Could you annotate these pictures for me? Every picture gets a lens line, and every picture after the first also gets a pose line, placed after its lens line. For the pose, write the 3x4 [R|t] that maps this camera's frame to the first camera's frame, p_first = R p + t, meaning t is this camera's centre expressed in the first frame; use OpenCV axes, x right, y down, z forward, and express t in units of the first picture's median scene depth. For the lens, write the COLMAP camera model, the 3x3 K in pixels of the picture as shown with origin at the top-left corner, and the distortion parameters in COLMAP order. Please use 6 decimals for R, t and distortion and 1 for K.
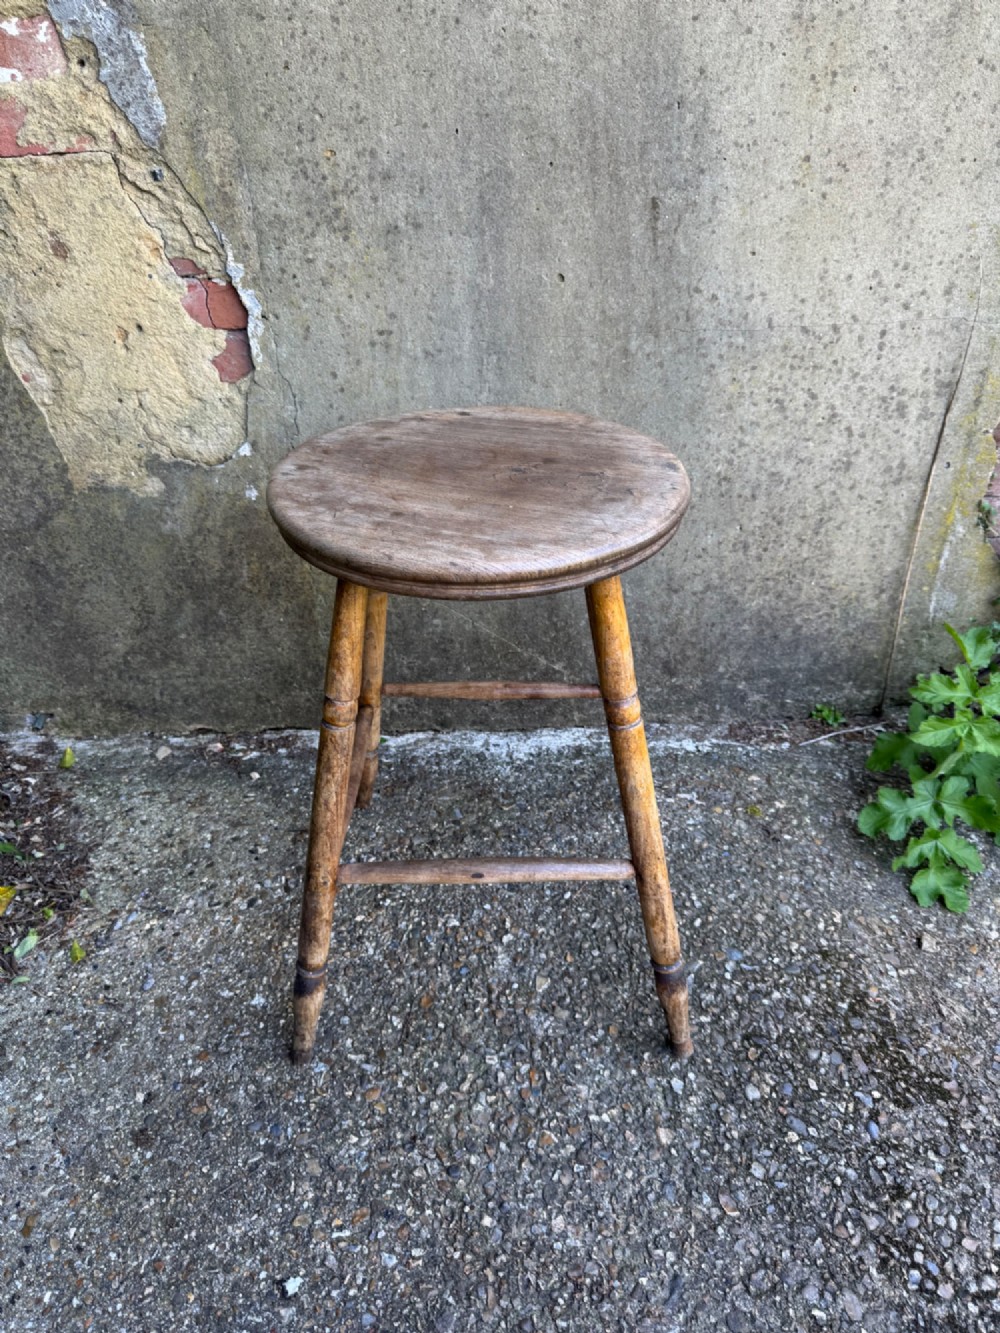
lens RADIAL K [[951.6, 0, 508.4], [0, 951.6, 677.8], [0, 0, 1]] dist [0.003286, -0.019337]
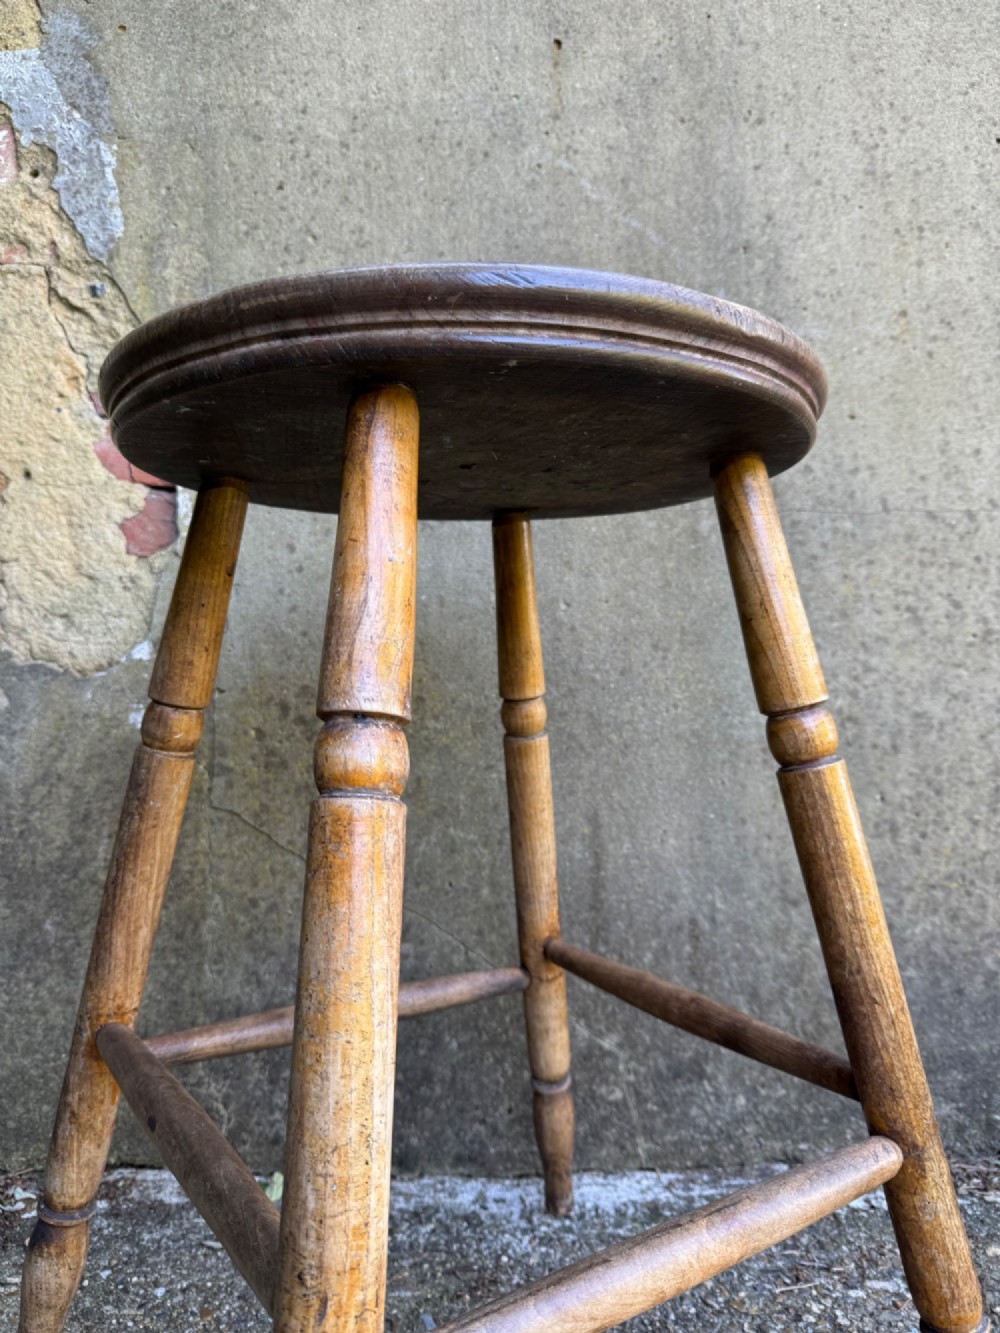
lens RADIAL K [[963.0, 0, 502.0], [0, 963.0, 668.9], [0, 0, 1]] dist [0.000274, -0.019404]
pose [[0.999038, 0.027218, 0.034395, -0.051728], [-0.002768, 0.821723, -0.569880, 0.177374], [-0.043775, 0.569237, 0.821008, 0.494790]]
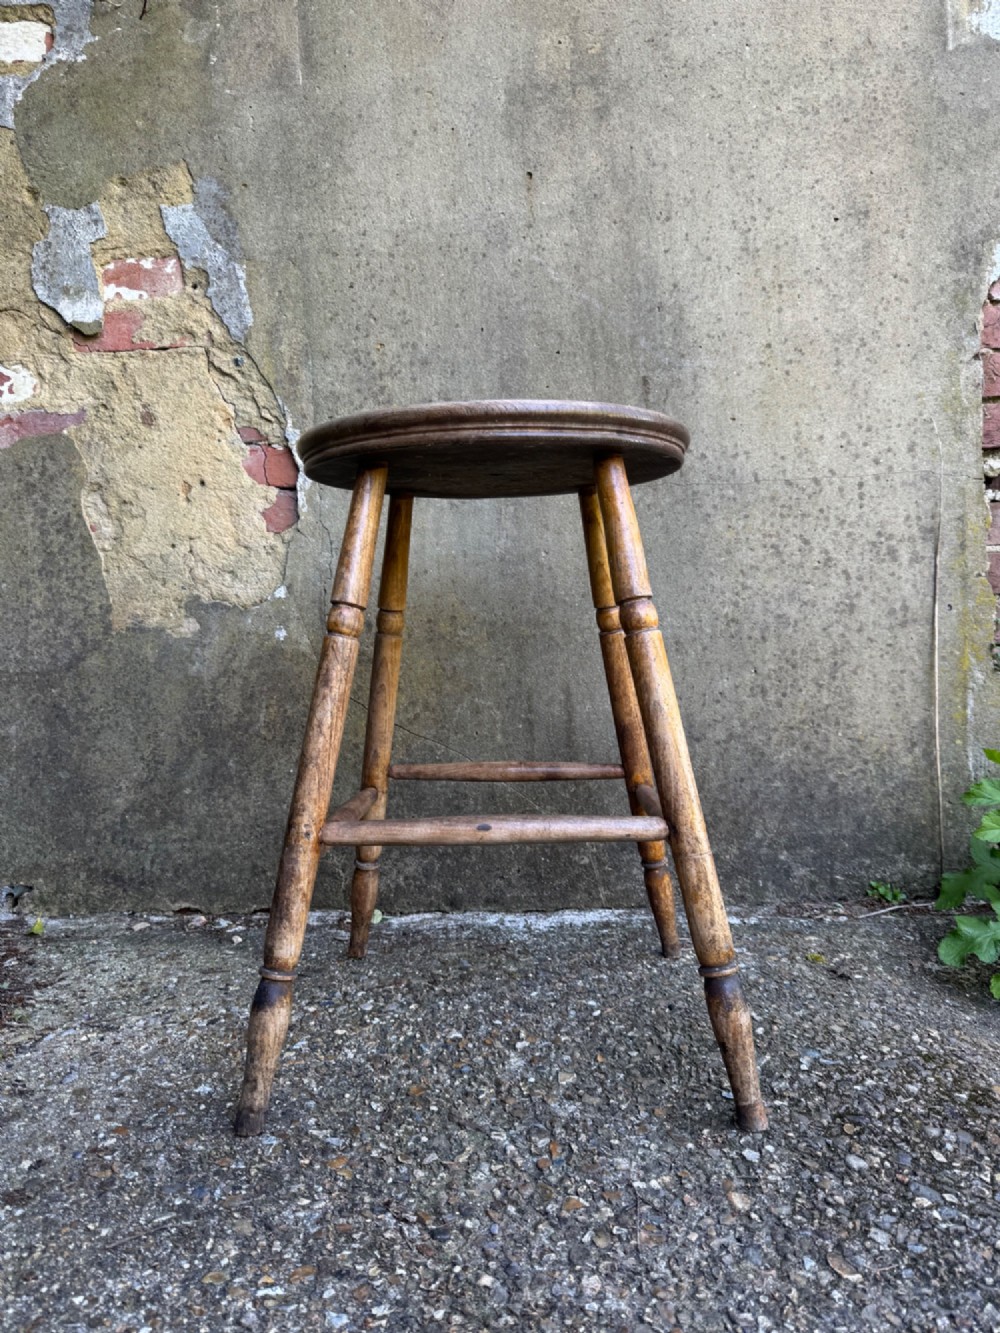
lens RADIAL K [[951.6, 0, 501.1], [0, 951.6, 671.6], [0, 0, 1]] dist [0.003286, -0.019337]
pose [[0.999411, -0.004810, -0.033992, 0.010489], [-0.013524, 0.854908, -0.518604, 0.439208], [0.031555, 0.518758, 0.854339, 0.157649]]
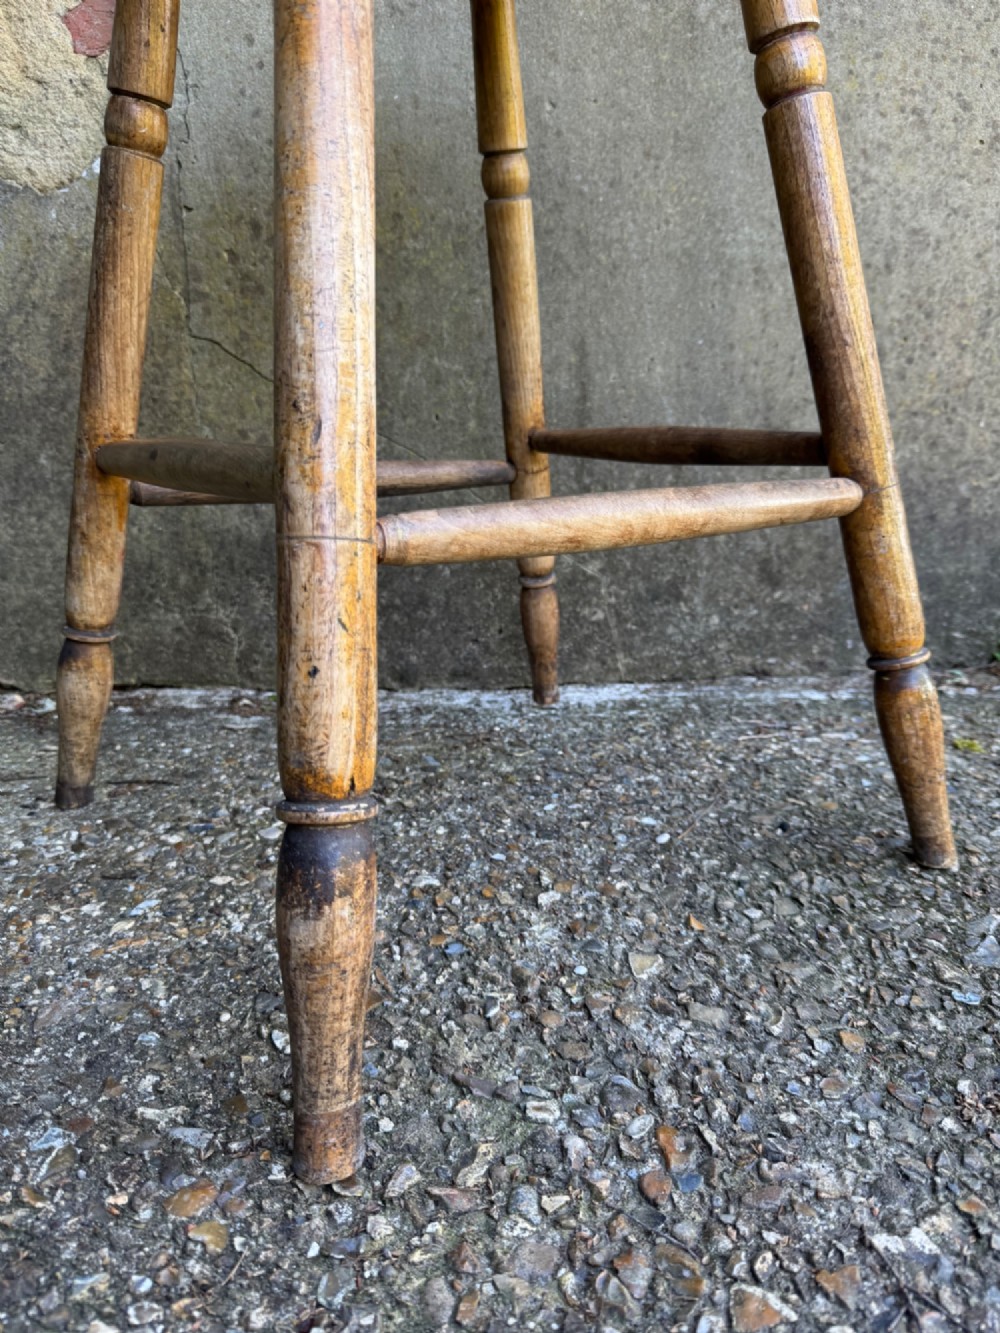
lens RADIAL K [[963.0, 0, 500.8], [0, 963.0, 675.6], [0, 0, 1]] dist [0.000274, -0.019404]
pose [[0.999066, -0.003200, 0.043081, -0.044682], [0.017087, 0.945199, -0.326049, 0.335641], [-0.039677, 0.326480, 0.944371, 0.559120]]
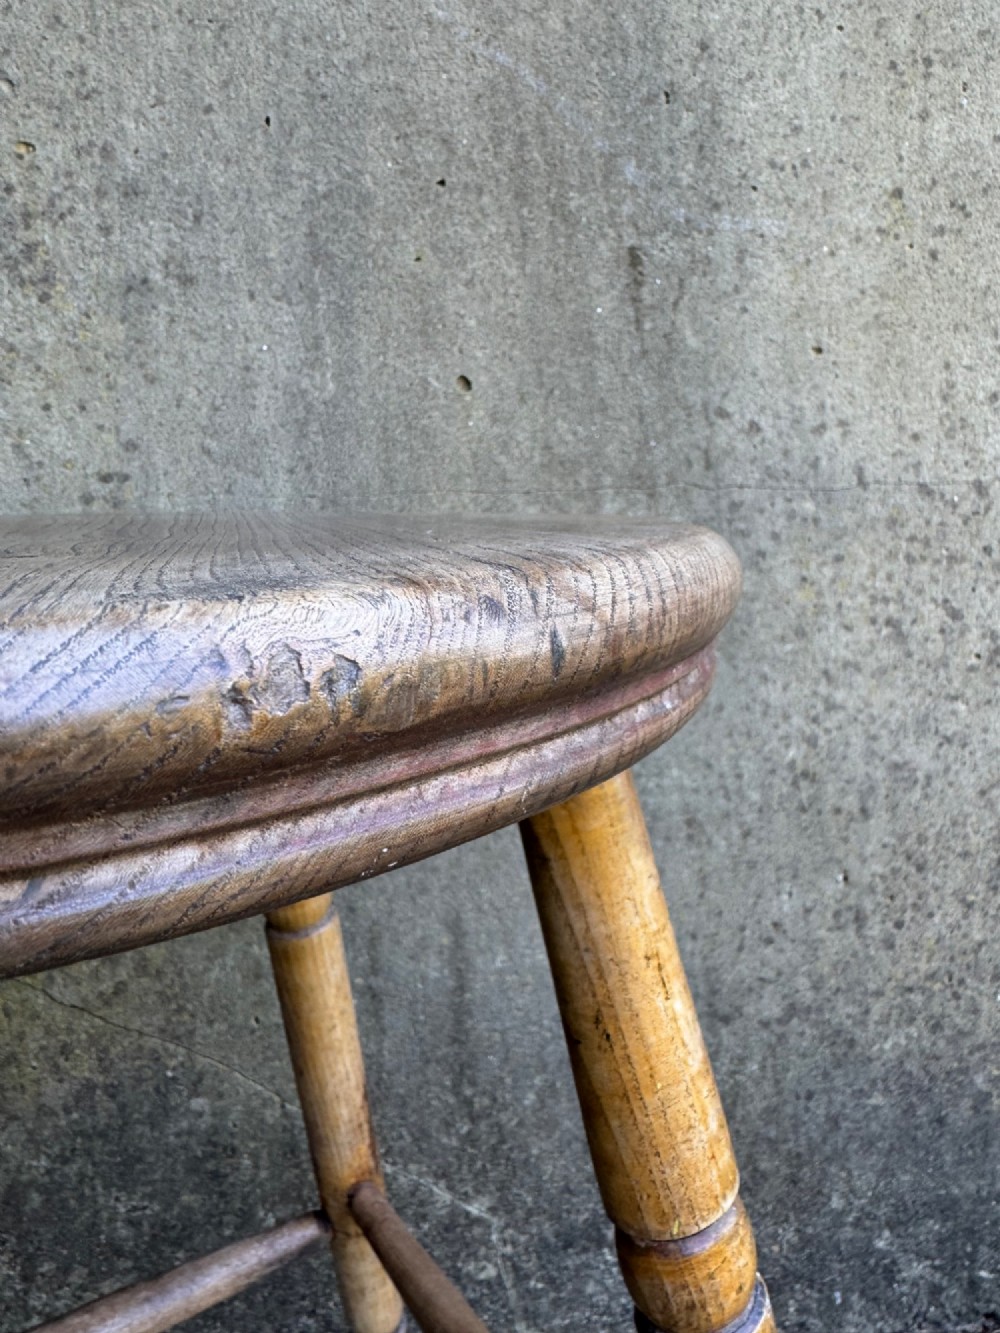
lens RADIAL K [[963.0, 0, 500.1], [0, 963.0, 598.7], [0, 0, 1]] dist [0.000274, -0.019404]
pose [[0.997859, 0.005743, 0.065147, 0.042036], [0.025489, 0.883215, -0.468275, -0.069967], [-0.060228, 0.468933, 0.881178, 0.608181]]
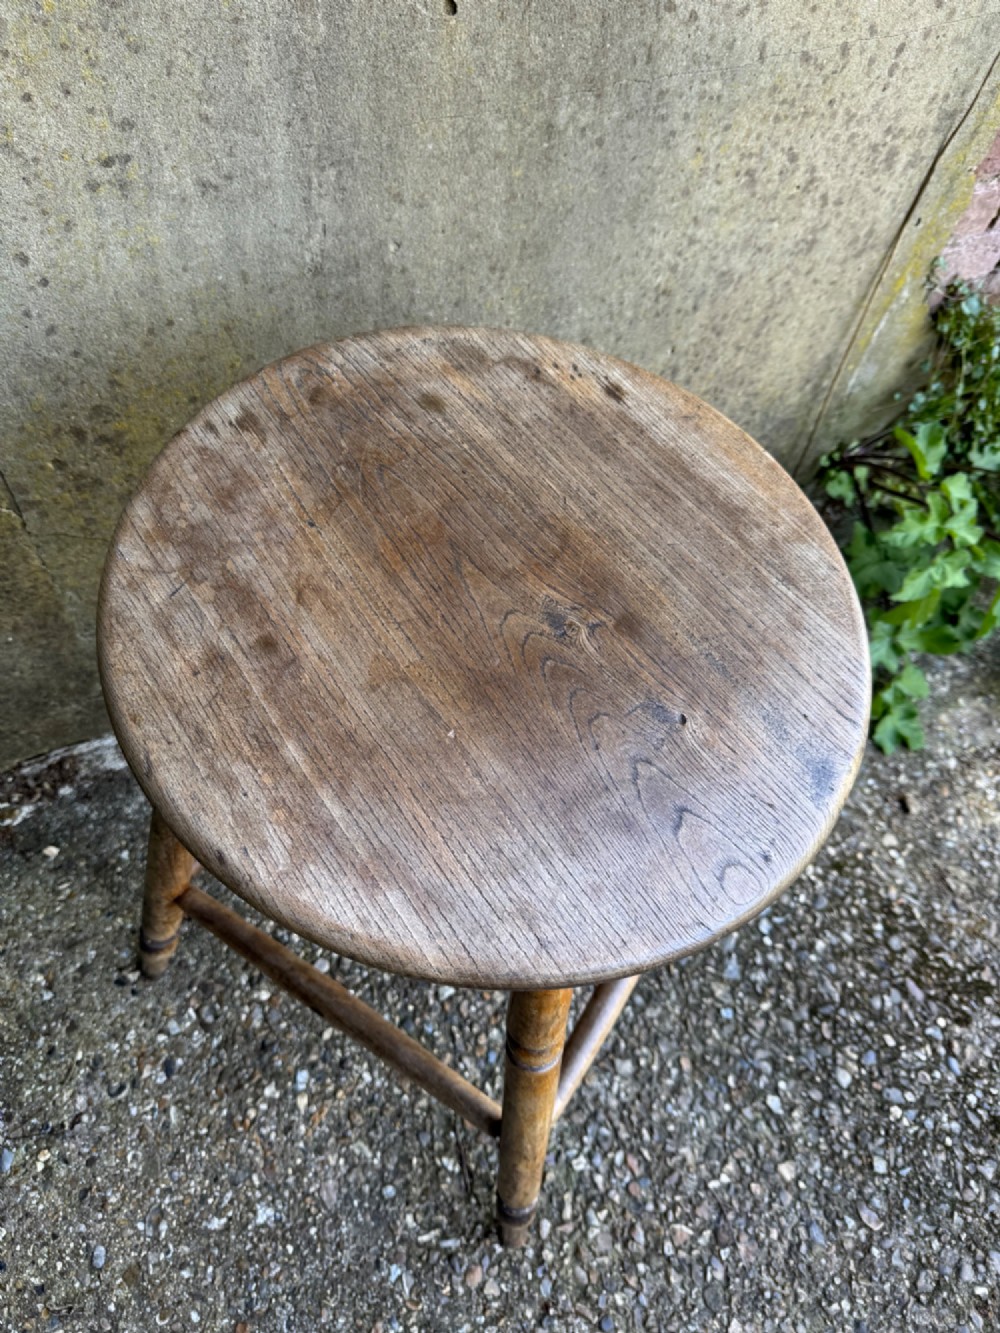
lens RADIAL K [[963.0, 0, 500.0], [0, 963.0, 677.7], [0, 0, 1]] dist [0.000274, -0.019404]
pose [[0.900156, -0.306751, 0.309231, -0.195958], [0.138582, 0.874752, 0.464333, -0.352143], [-0.412935, -0.375118, 0.829923, 0.443695]]
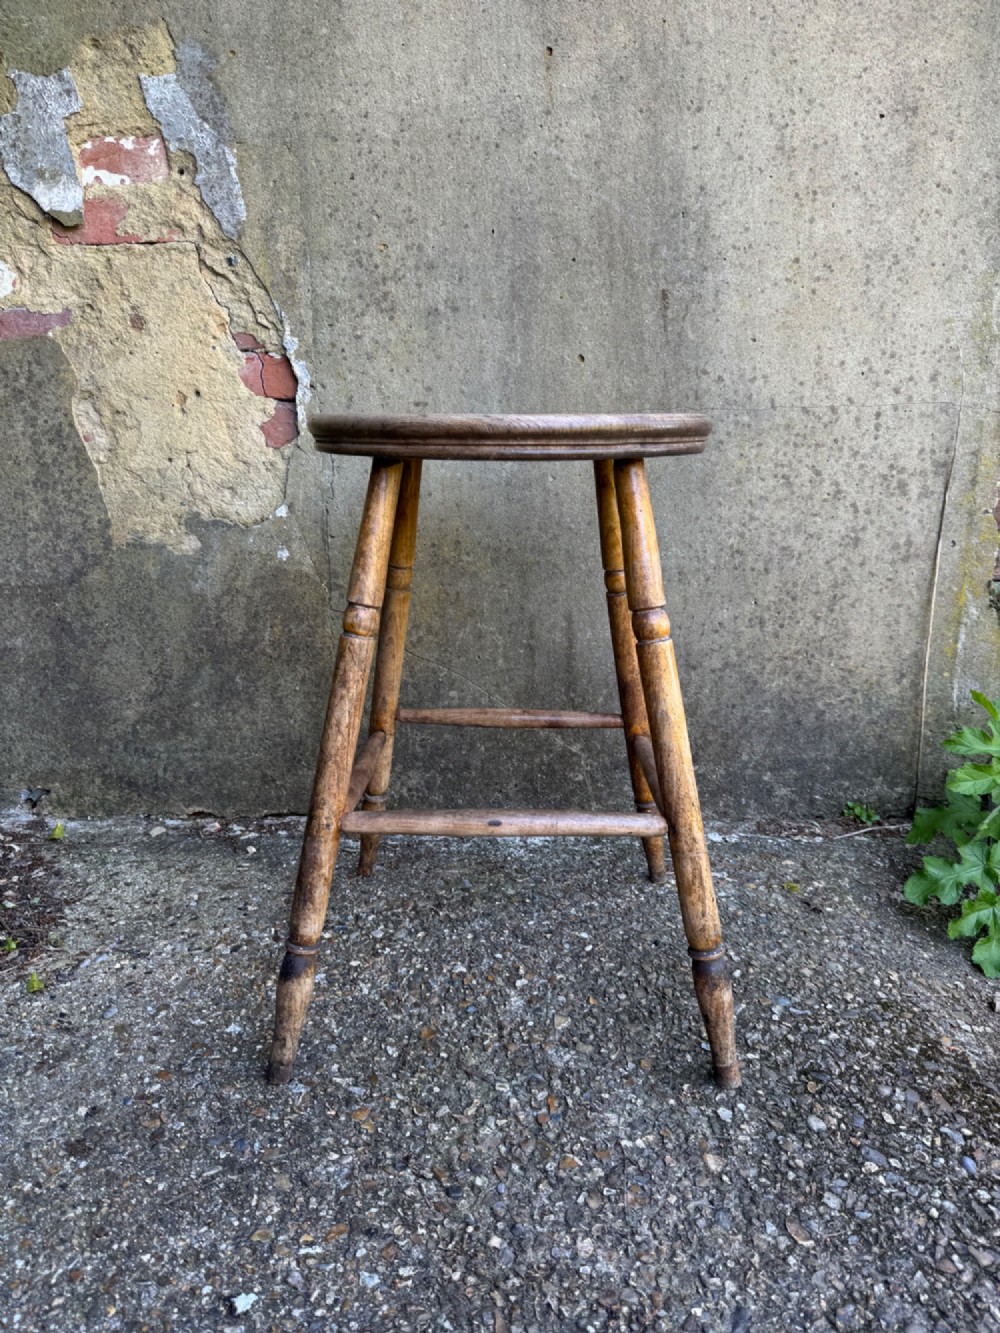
lens RADIAL K [[951.6, 0, 502.3], [0, 951.6, 671.4], [0, 0, 1]] dist [0.003286, -0.019337]
pose [[0.999621, 0.023158, -0.014916, -0.012597], [-0.026802, 0.942706, -0.332545, 0.307821], [0.006360, 0.332819, 0.942969, 0.075157]]
